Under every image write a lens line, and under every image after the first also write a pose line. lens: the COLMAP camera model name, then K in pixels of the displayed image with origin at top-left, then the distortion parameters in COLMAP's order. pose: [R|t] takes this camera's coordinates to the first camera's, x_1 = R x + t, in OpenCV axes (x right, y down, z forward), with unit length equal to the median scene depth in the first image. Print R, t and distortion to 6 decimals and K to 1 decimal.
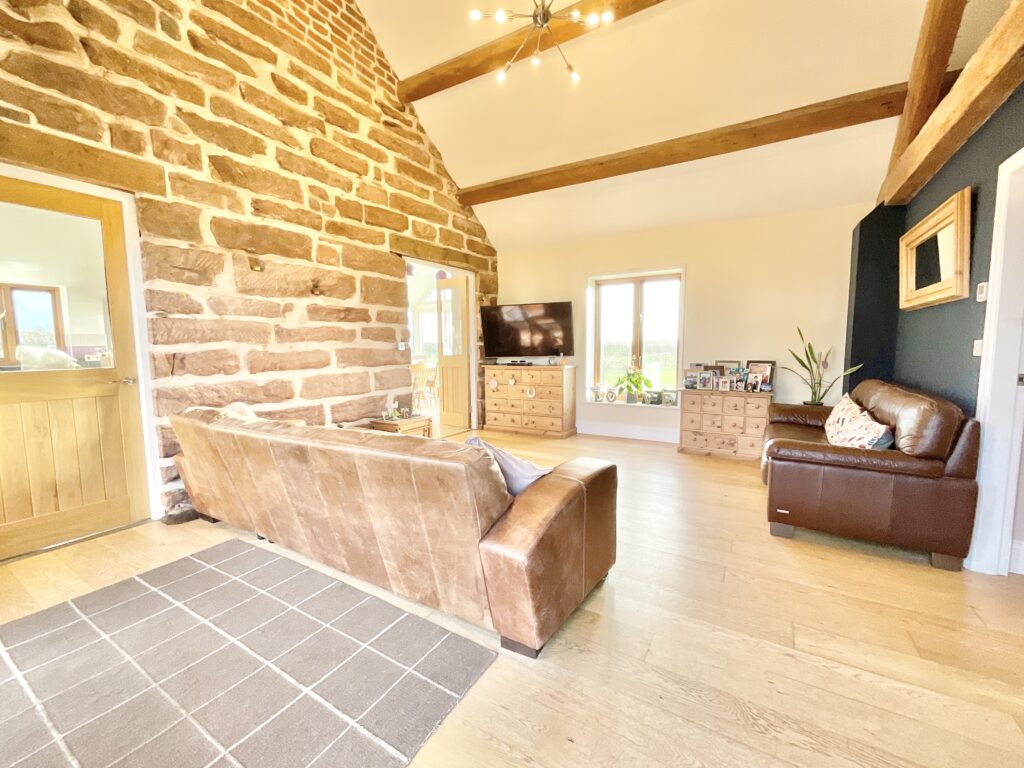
lens RADIAL K [[417.1, 0, 514.7], [0, 417.1, 385.7], [0, 0, 1]] dist [0.001787, 0.000520]
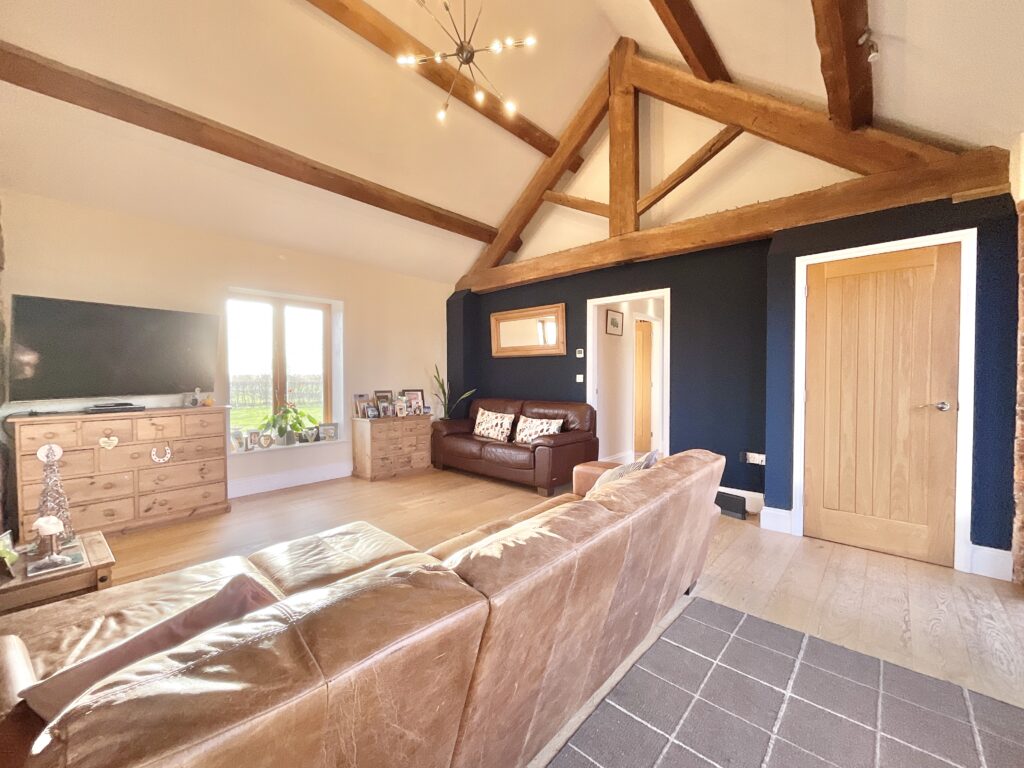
lens RADIAL K [[417.1, 0, 512.3], [0, 417.1, 380.1], [0, 0, 1]] dist [0.001787, 0.000520]
pose [[0.195374, -0.007465, 0.980700, -0.546707], [0.093316, 0.995576, -0.011012, -0.044010], [-0.976279, 0.093666, 0.195206, 0.454406]]
